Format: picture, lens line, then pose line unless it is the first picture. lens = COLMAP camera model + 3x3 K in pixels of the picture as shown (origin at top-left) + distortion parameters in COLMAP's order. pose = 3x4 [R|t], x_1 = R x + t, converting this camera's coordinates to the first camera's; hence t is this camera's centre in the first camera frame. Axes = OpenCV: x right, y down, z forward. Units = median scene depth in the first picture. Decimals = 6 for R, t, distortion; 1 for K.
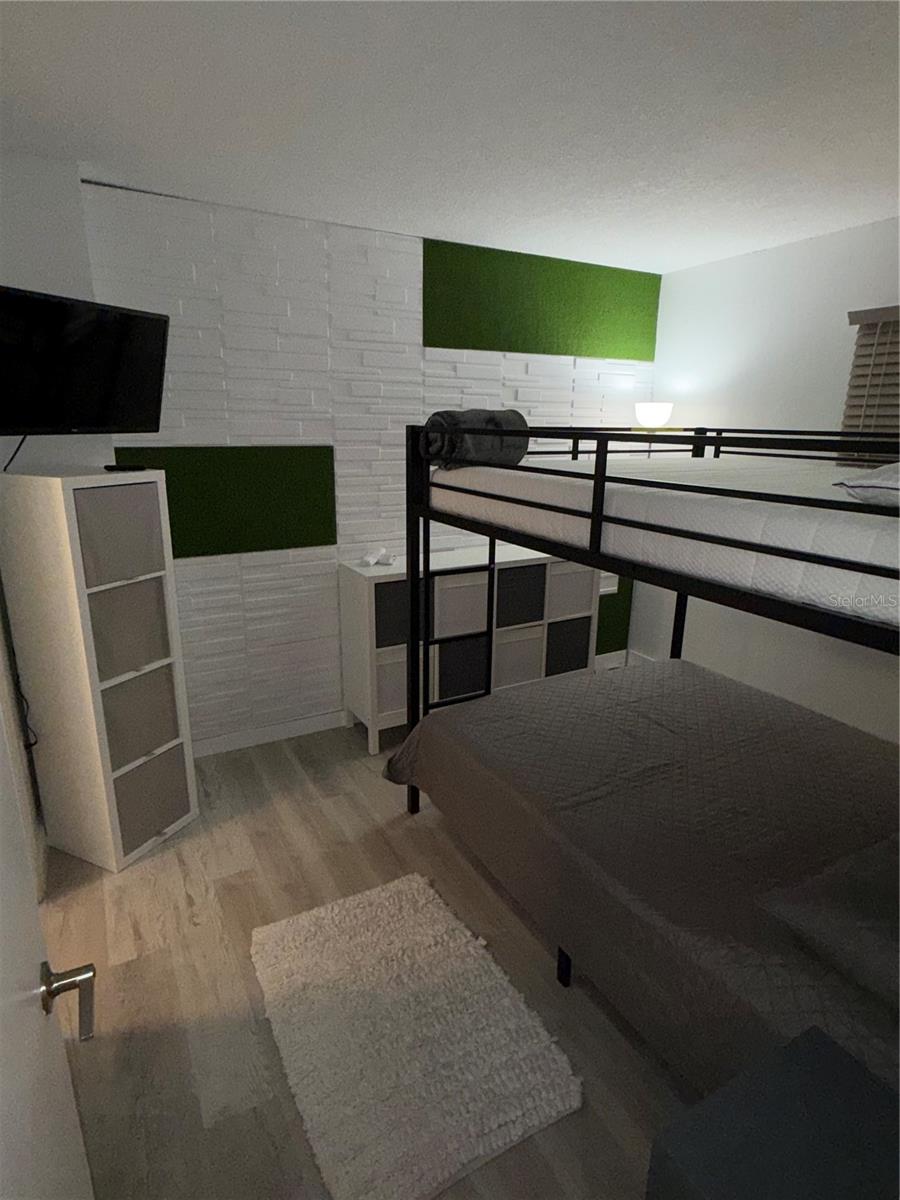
lens RADIAL K [[652.7, 0, 452.0], [0, 652.7, 601.8], [0, 0, 1]] dist [-0.000869, 0.000262]
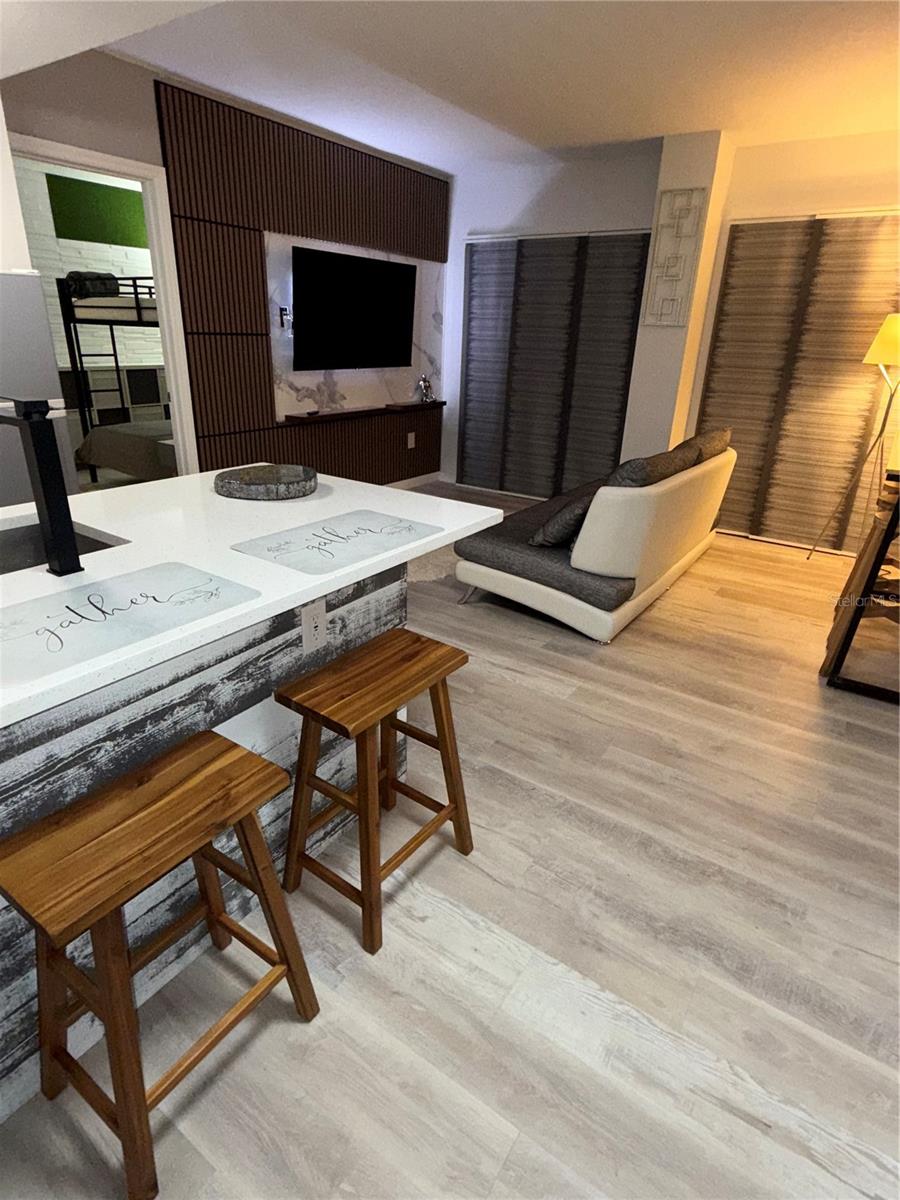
lens RADIAL K [[649.1, 0, 447.7], [0, 649.1, 596.0], [0, 0, 1]] dist [0.002840, -0.000049]
pose [[0.898545, -0.150628, 0.412224, 0.043211], [0.098712, 0.984555, 0.144593, 0.509534], [-0.427637, -0.089232, 0.899536, -1.383466]]
